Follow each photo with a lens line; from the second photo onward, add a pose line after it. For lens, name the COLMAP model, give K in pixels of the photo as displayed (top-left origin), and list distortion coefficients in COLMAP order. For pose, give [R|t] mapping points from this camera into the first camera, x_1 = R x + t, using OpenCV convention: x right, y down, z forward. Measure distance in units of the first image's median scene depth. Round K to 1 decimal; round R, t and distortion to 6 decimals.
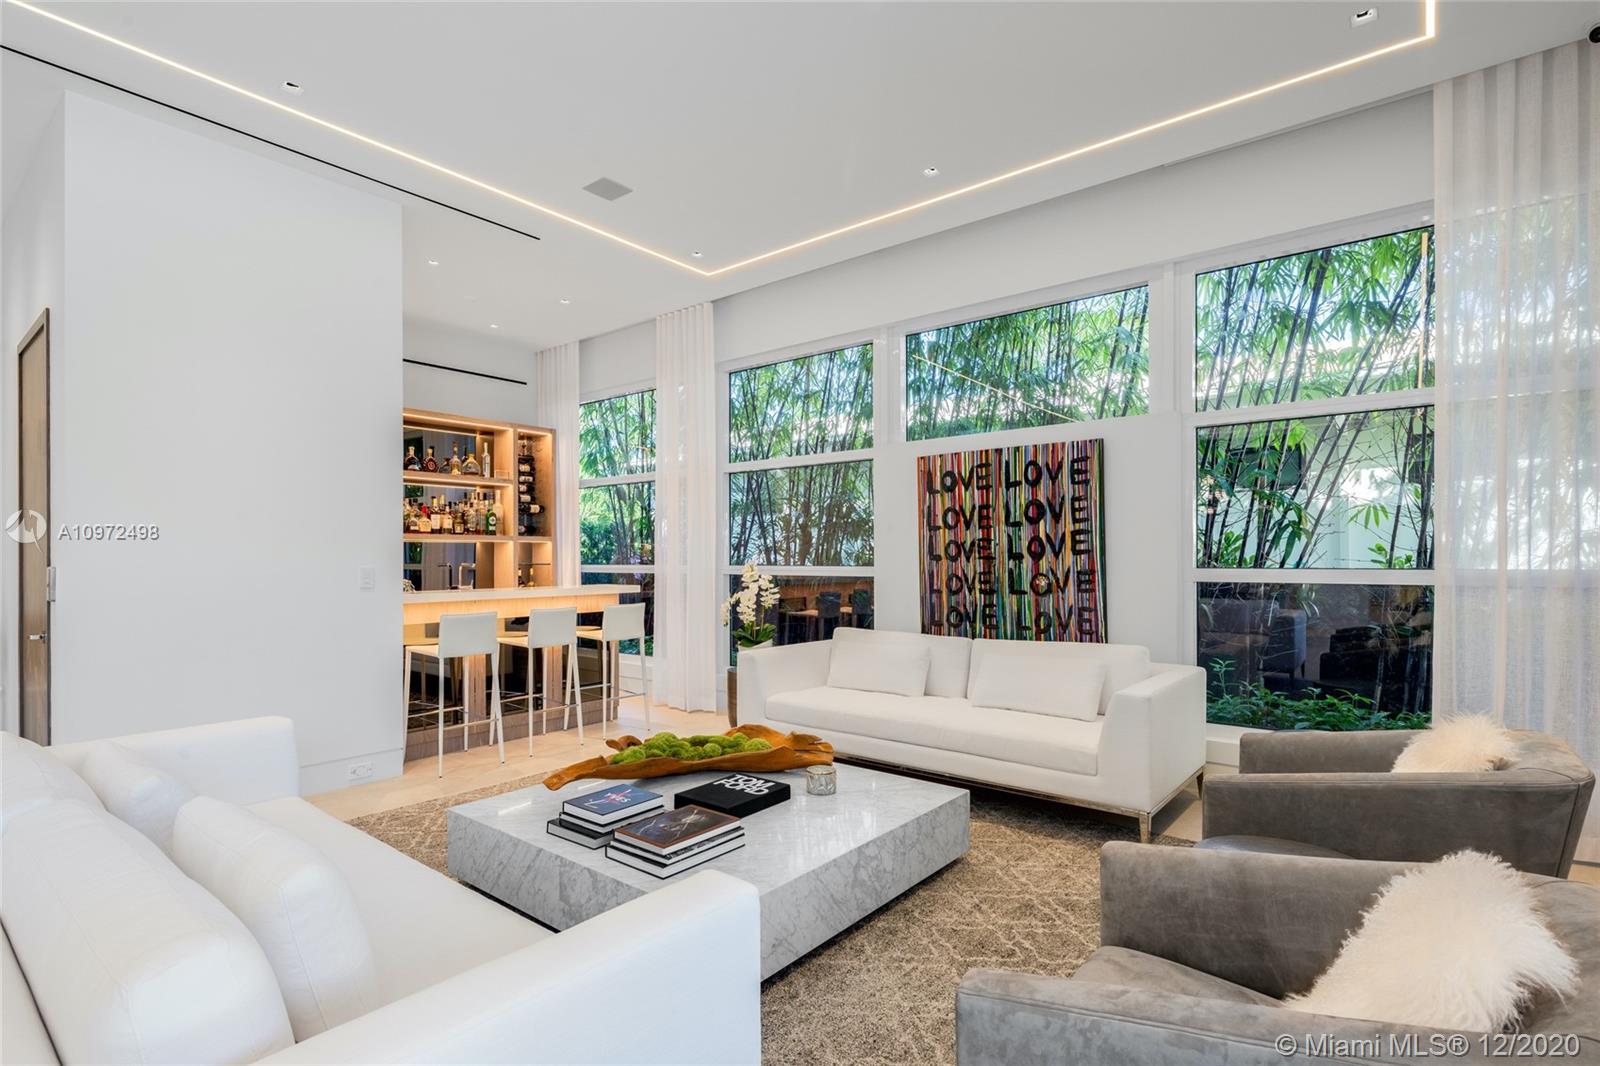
lens RADIAL K [[765.2, 0, 797.6], [0, 765.2, 558.2], [0, 0, 1]] dist [-0.000775, -0.000062]
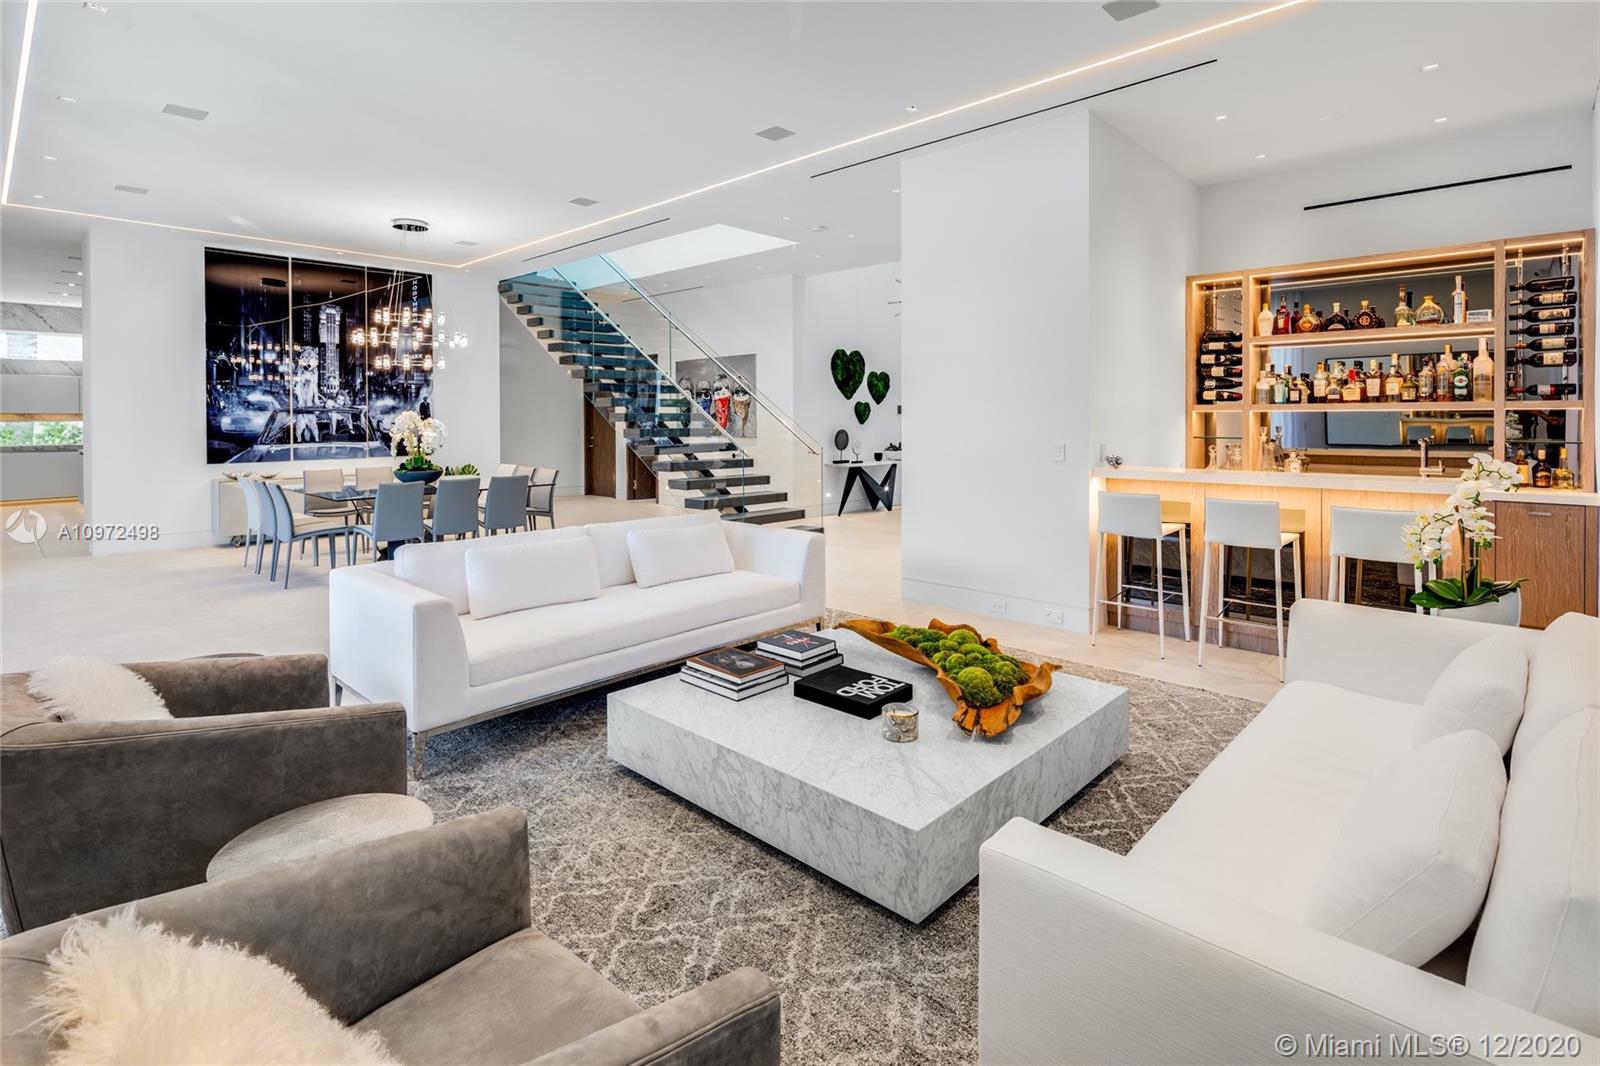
lens RADIAL K [[778.3, 0, 807.6], [0, 778.3, 429.1], [0, 0, 1]] dist [0.000087, -0.000255]
pose [[-0.067484, 0.016000, -0.997592, 0.377512], [0.005250, 0.999863, 0.015681, -0.017812], [0.997707, -0.004179, -0.067559, 0.413597]]
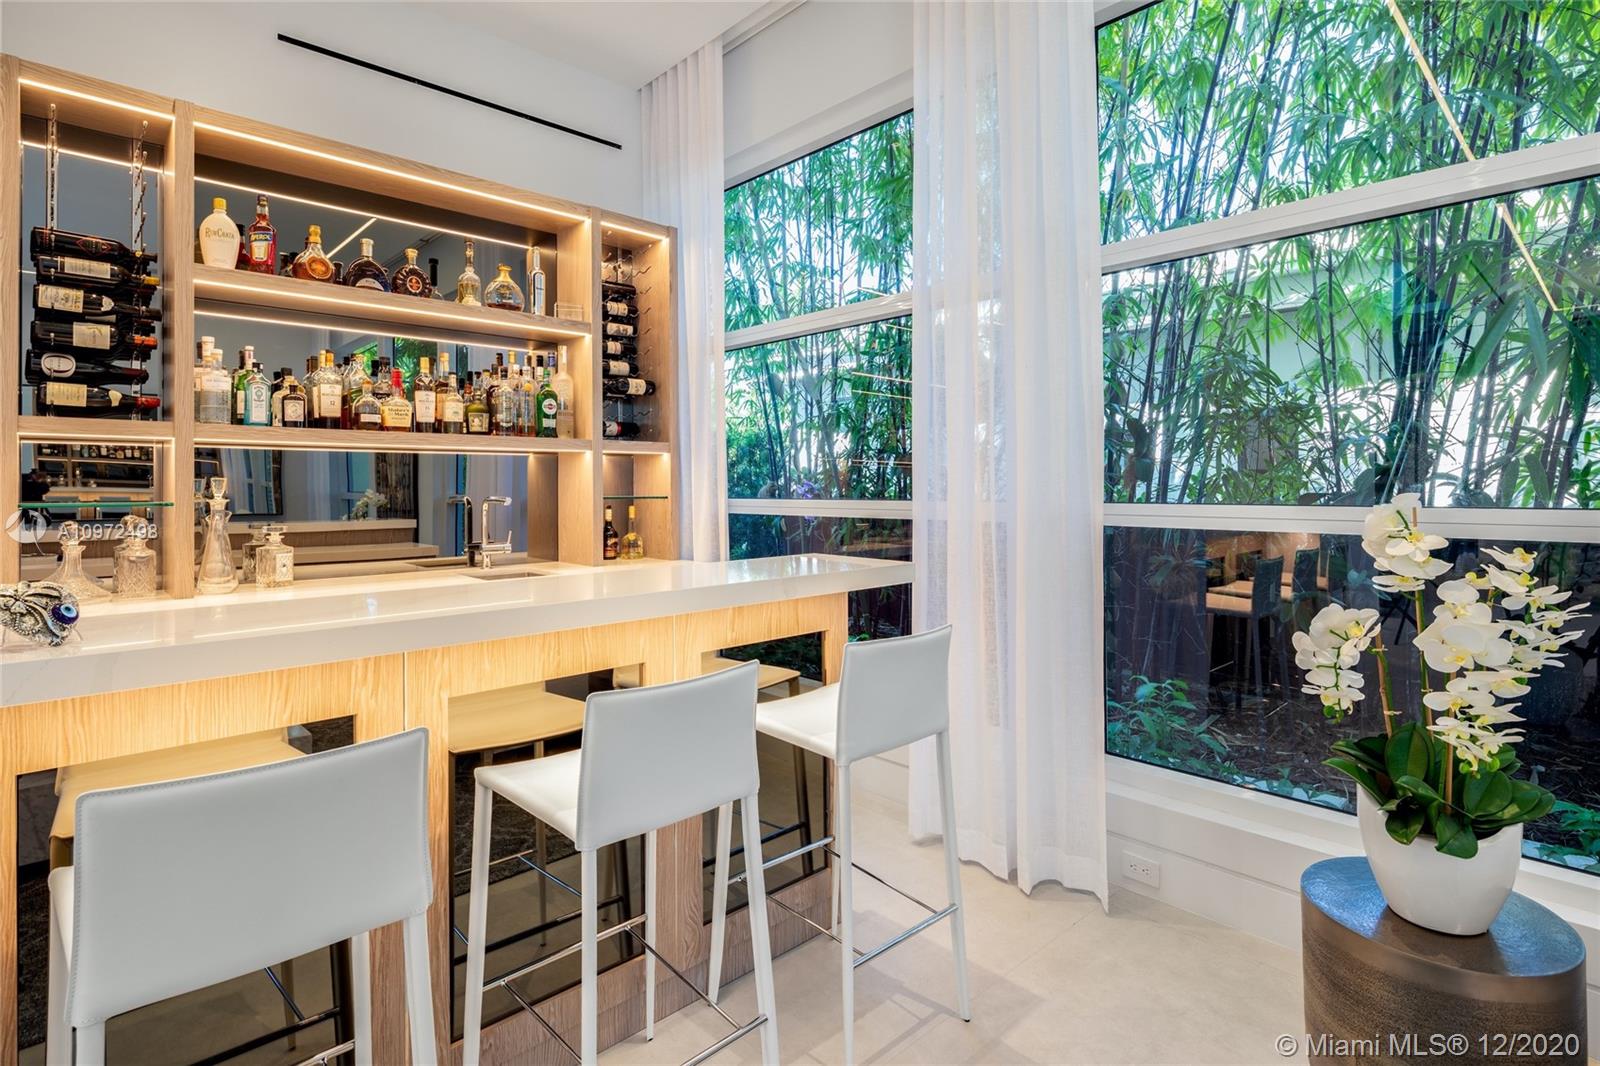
lens RADIAL K [[799.5, 0, 844.2], [0, 799.5, 496.2], [0, 0, 1]] dist [-0.028824, -0.000384]
pose [[0.995491, -0.004528, -0.094745, -0.163389], [0.005453, 0.999940, 0.009510, 0.002746], [0.094696, -0.009984, 0.995456, 0.505461]]
